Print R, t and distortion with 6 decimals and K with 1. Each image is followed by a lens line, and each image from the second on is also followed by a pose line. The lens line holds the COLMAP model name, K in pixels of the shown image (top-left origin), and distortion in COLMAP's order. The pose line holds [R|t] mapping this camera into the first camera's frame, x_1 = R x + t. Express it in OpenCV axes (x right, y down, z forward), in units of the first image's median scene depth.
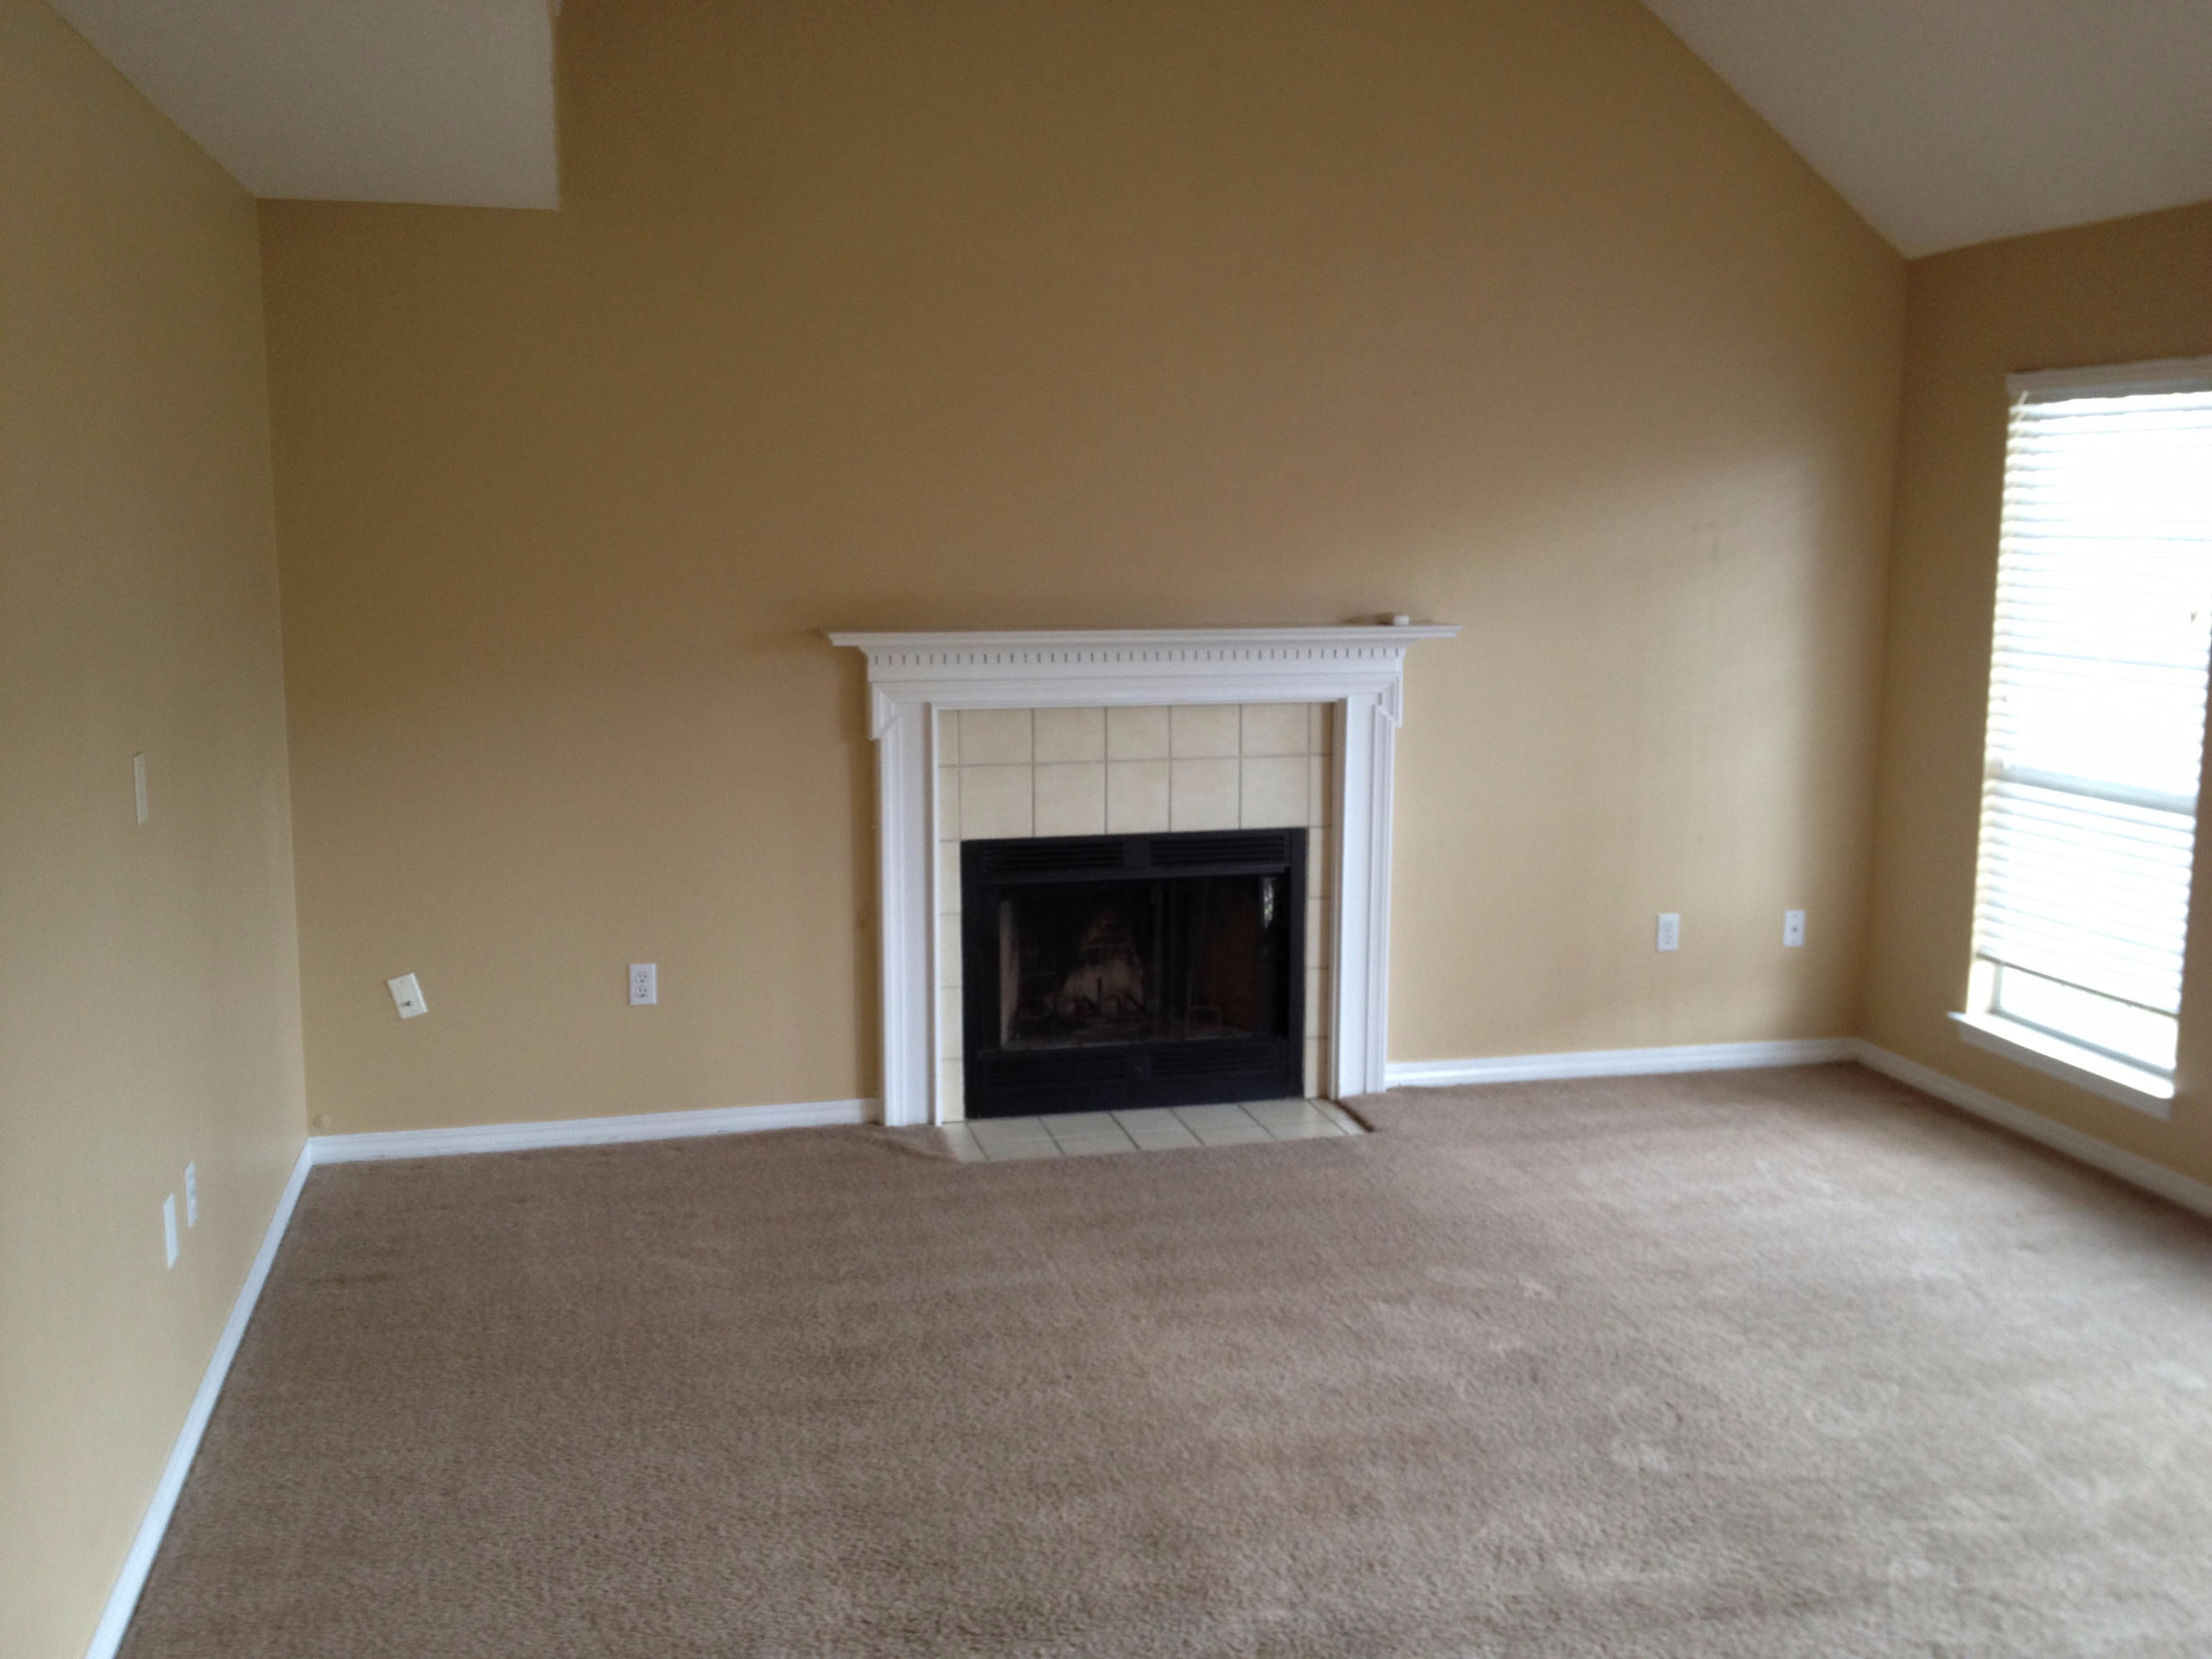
lens RADIAL K [[2091.9, 0, 1098.5], [0, 2091.9, 844.0], [0, 0, 1]] dist [0.033714, 0.000000]
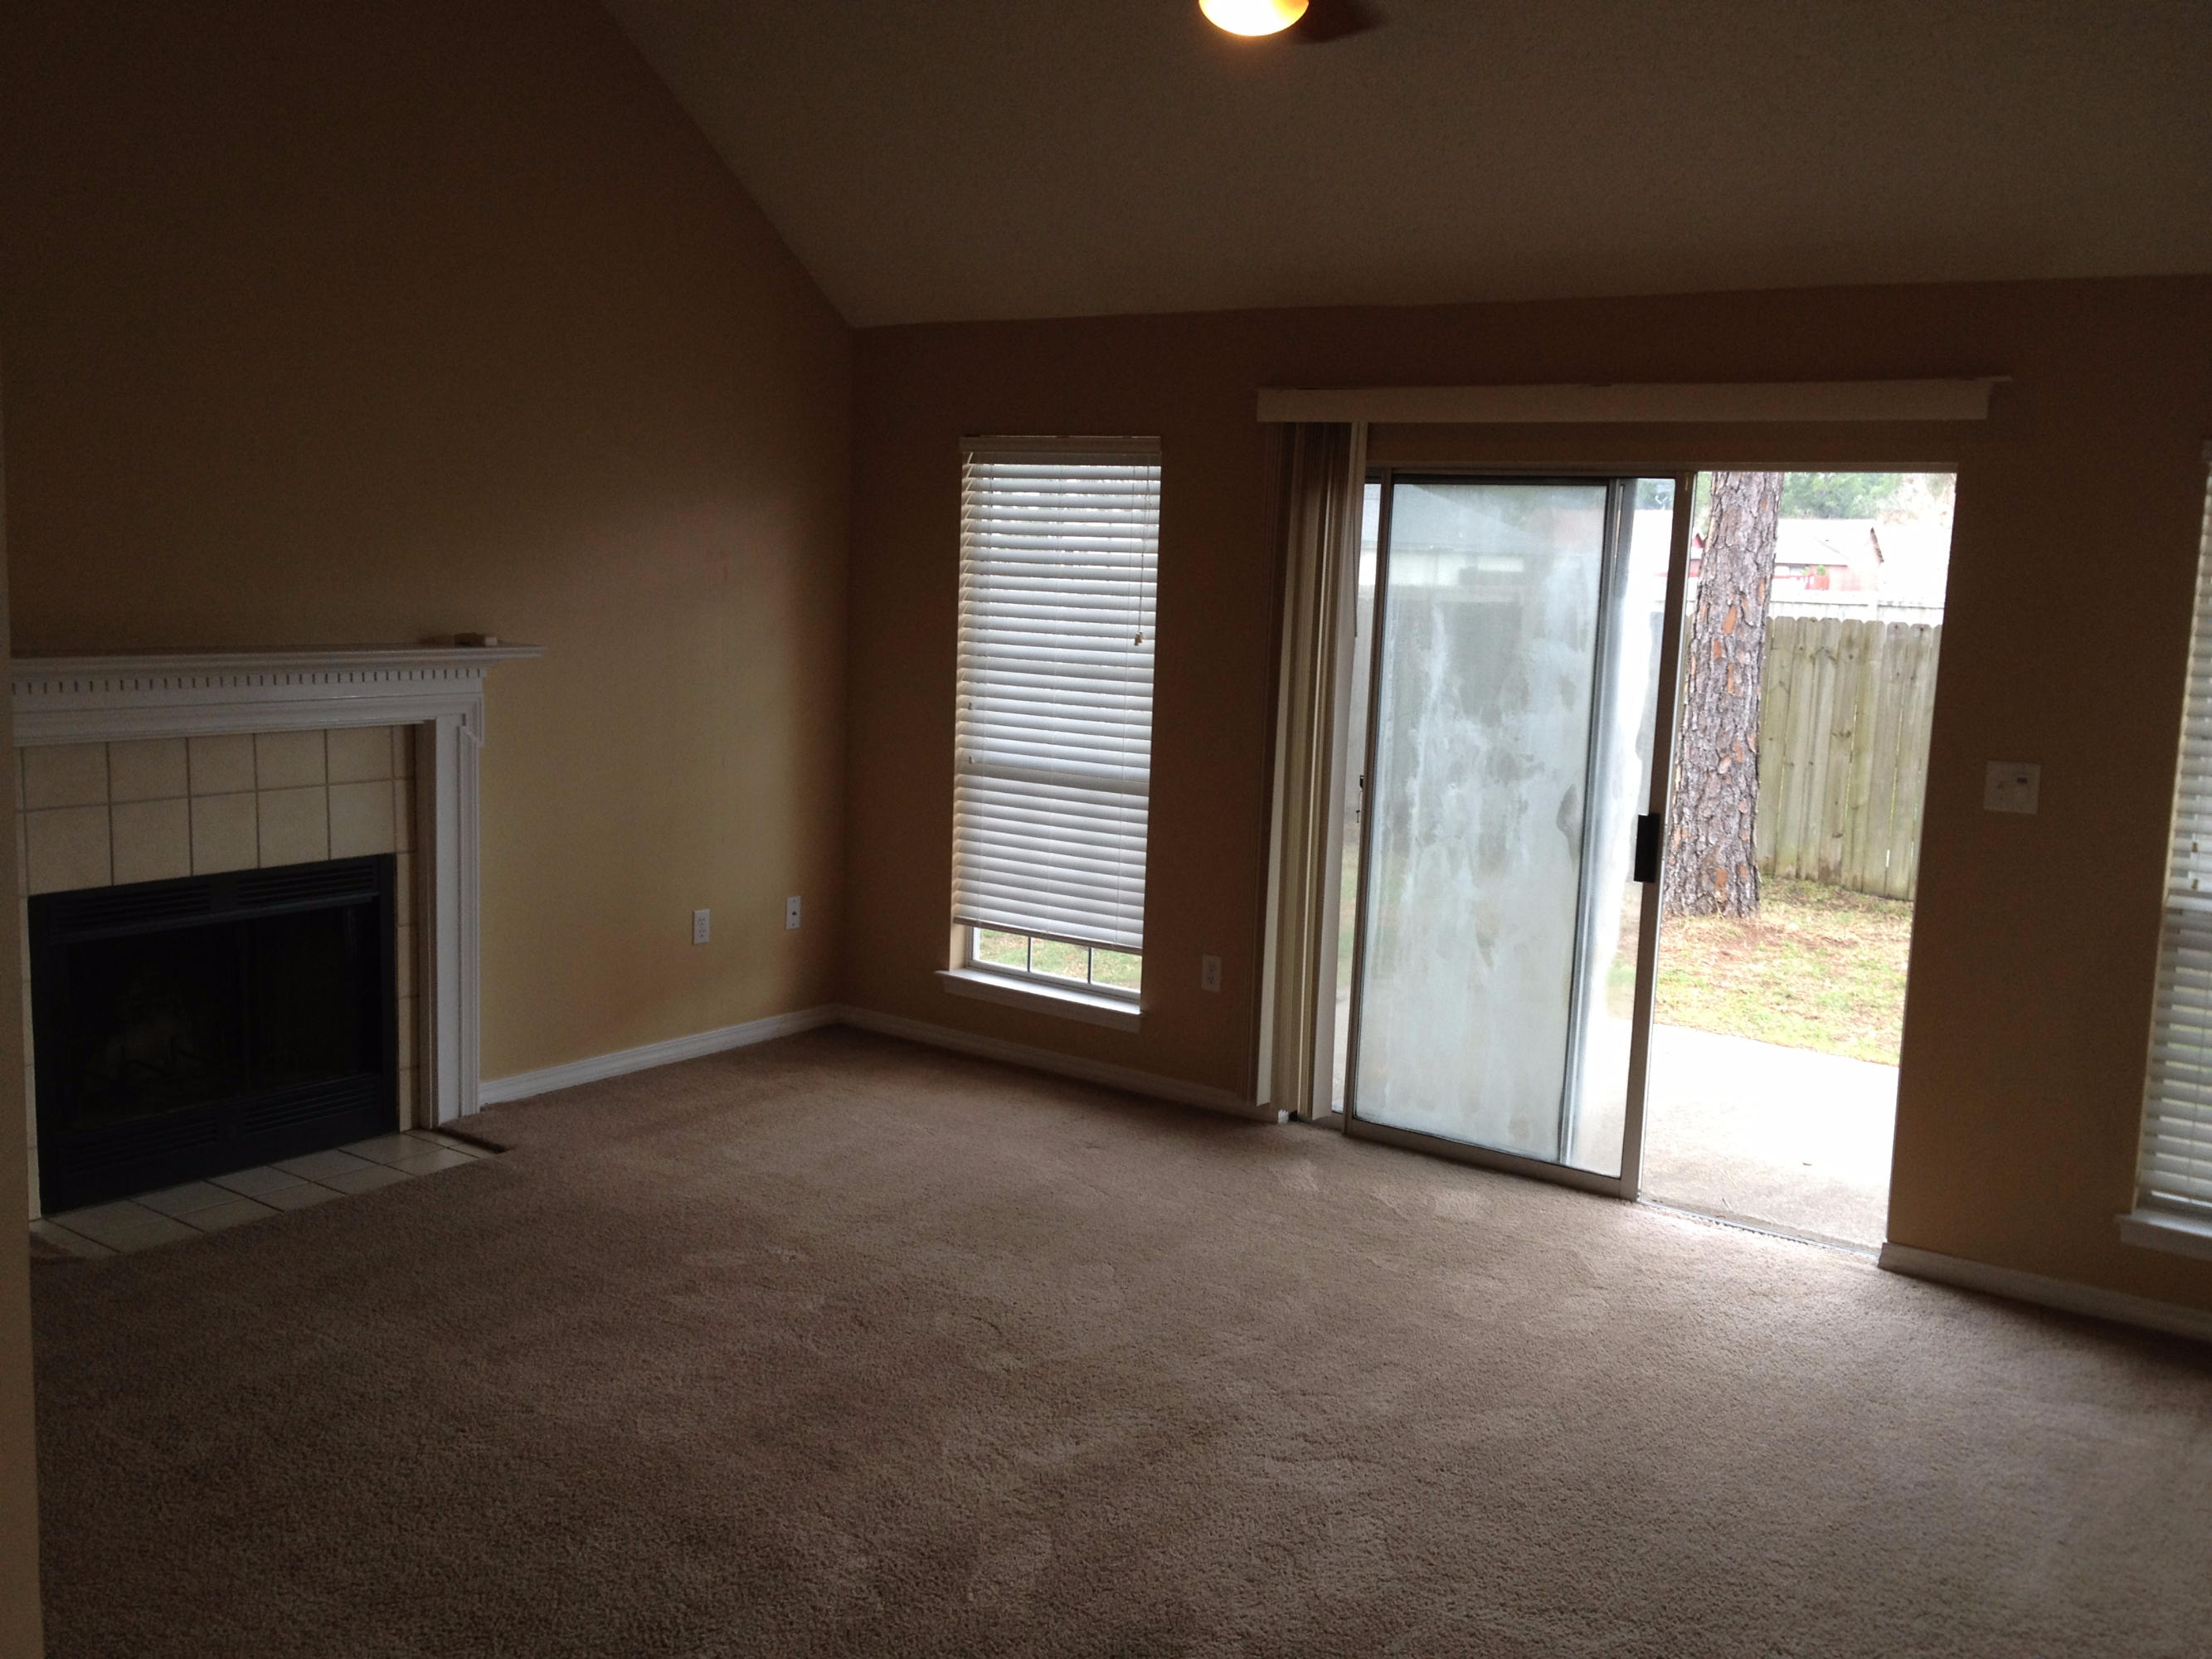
lens RADIAL K [[2091.9, 0, 1090.6], [0, 2091.9, 819.6], [0, 0, 1]] dist [0.033714, 0.000000]
pose [[0.761925, -0.060480, 0.644835, -0.292743], [0.068665, 0.997562, 0.012429, -0.013875], [-0.644015, 0.034807, 0.764221, 0.043276]]
